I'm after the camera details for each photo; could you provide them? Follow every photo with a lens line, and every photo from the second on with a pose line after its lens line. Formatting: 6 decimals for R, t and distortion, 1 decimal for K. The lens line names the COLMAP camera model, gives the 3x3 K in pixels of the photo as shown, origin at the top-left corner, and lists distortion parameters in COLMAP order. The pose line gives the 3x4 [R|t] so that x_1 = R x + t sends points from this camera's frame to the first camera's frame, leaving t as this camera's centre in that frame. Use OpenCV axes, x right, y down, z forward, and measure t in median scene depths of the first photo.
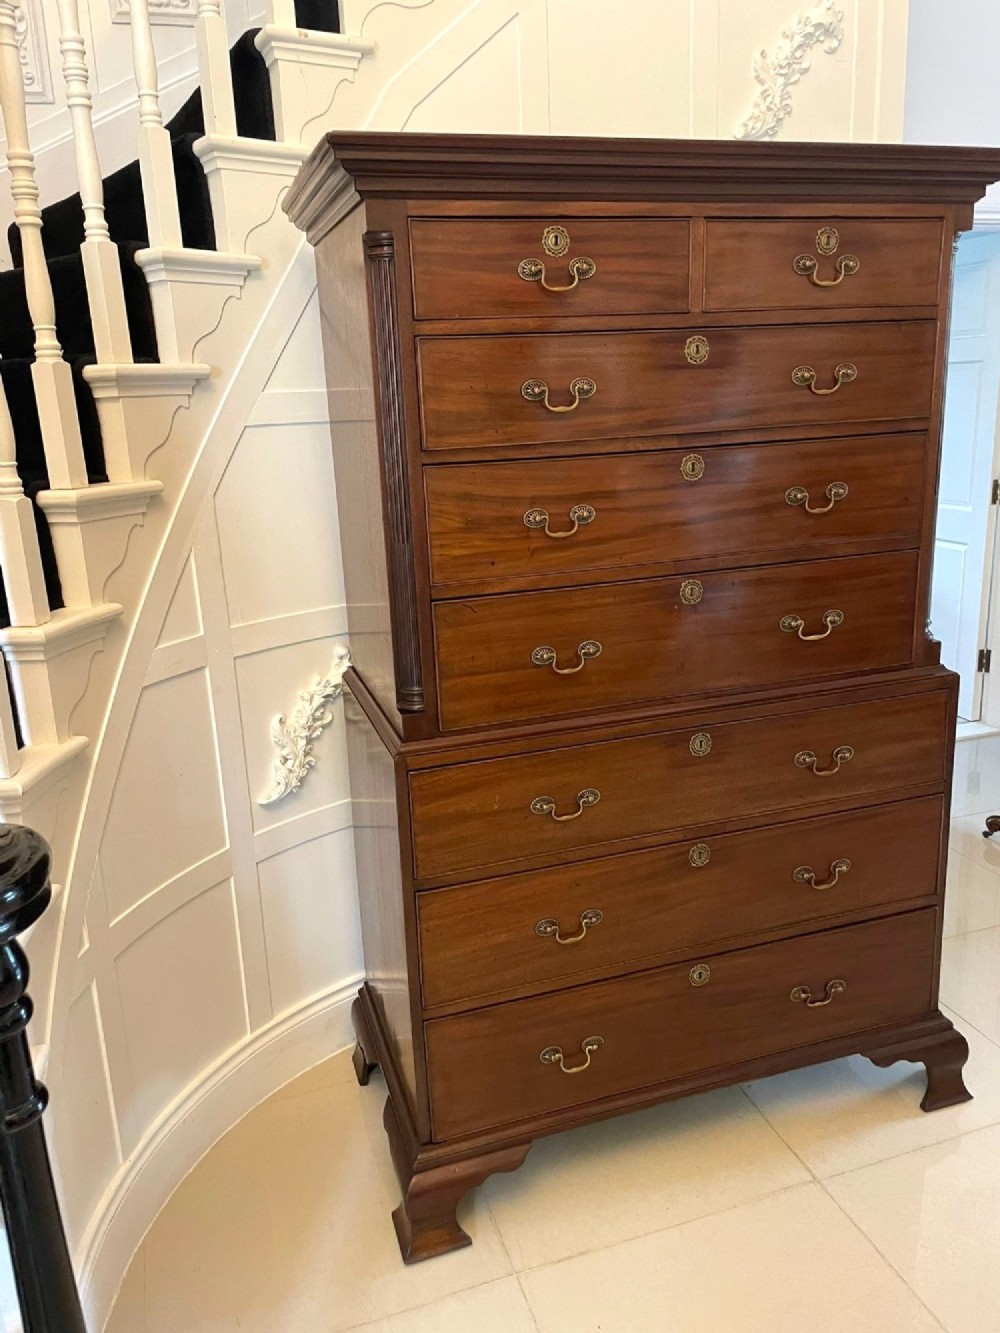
lens RADIAL K [[1012.4, 0, 516.8], [0, 1012.4, 668.2], [0, 0, 1]] dist [0.069219, -0.068506]
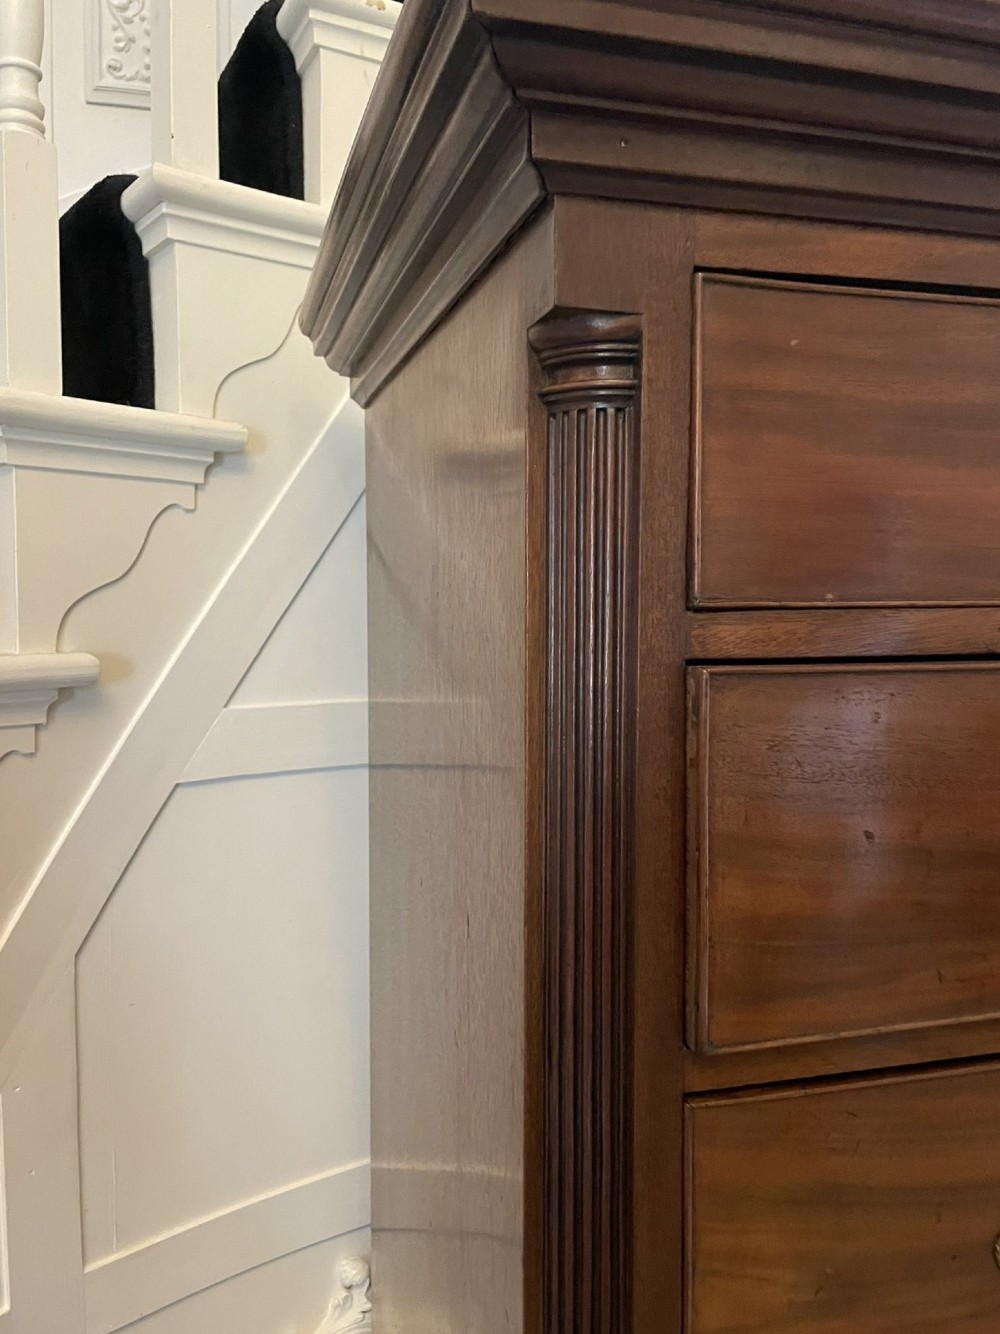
lens RADIAL K [[1013.2, 0, 507.0], [0, 1013.2, 670.2], [0, 0, 1]] dist [0.069219, -0.068506]
pose [[0.998328, 0.043453, -0.038123, -0.120124], [-0.049943, 0.980448, -0.190337, -0.229075], [0.029107, 0.191923, 0.980978, 0.618916]]
